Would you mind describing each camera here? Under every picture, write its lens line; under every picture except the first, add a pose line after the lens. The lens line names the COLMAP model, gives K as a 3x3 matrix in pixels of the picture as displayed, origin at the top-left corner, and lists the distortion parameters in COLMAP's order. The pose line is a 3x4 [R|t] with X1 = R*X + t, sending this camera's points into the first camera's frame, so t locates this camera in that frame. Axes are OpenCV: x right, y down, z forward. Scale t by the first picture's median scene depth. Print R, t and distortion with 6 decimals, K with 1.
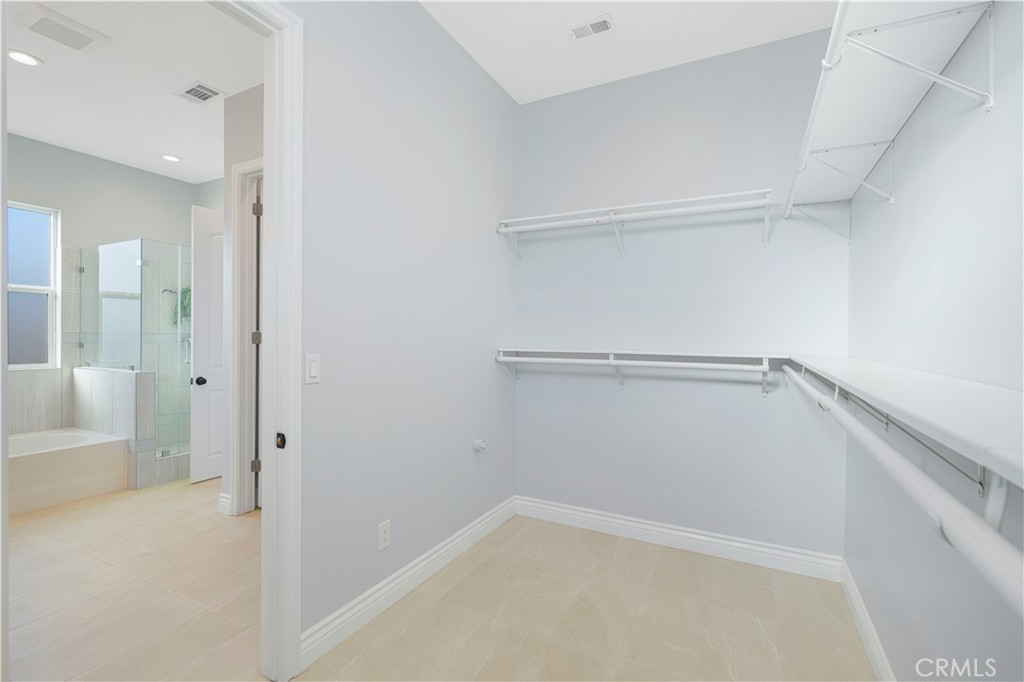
lens RADIAL K [[460.6, 0, 514.5], [0, 460.6, 340.4], [0, 0, 1]] dist [-0.002818, 0.000750]
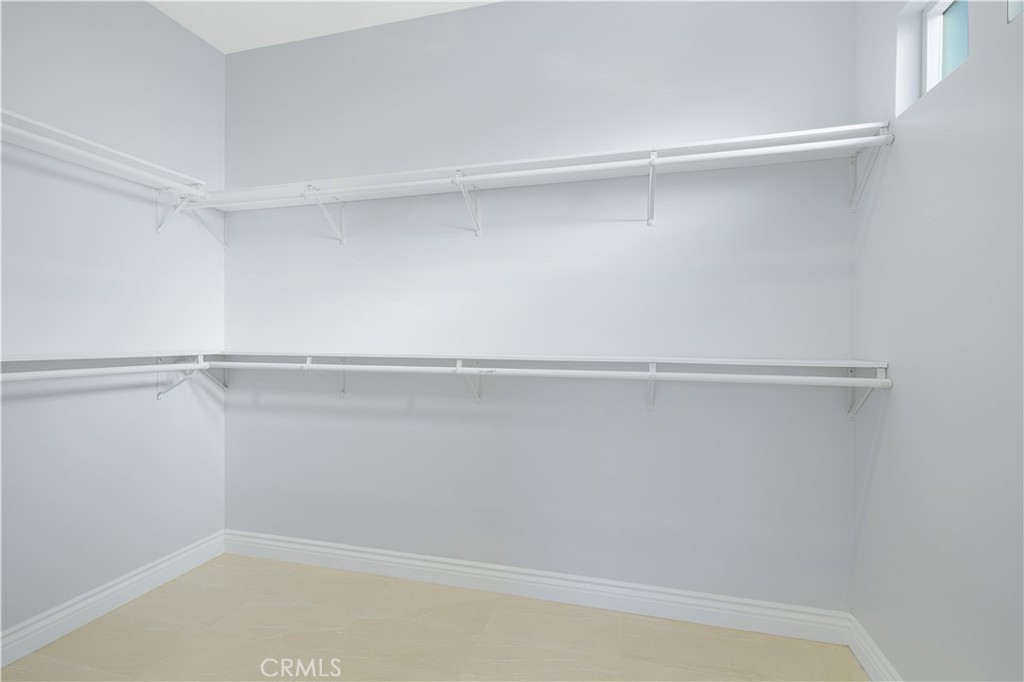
lens RADIAL K [[460.6, 0, 514.5], [0, 460.6, 340.4], [0, 0, 1]] dist [-0.002818, 0.000750]
pose [[-0.209889, -0.025985, 0.977380, -0.524316], [0.001196, 0.999639, 0.026834, -0.018568], [-0.977725, 0.006801, -0.209782, 0.541261]]
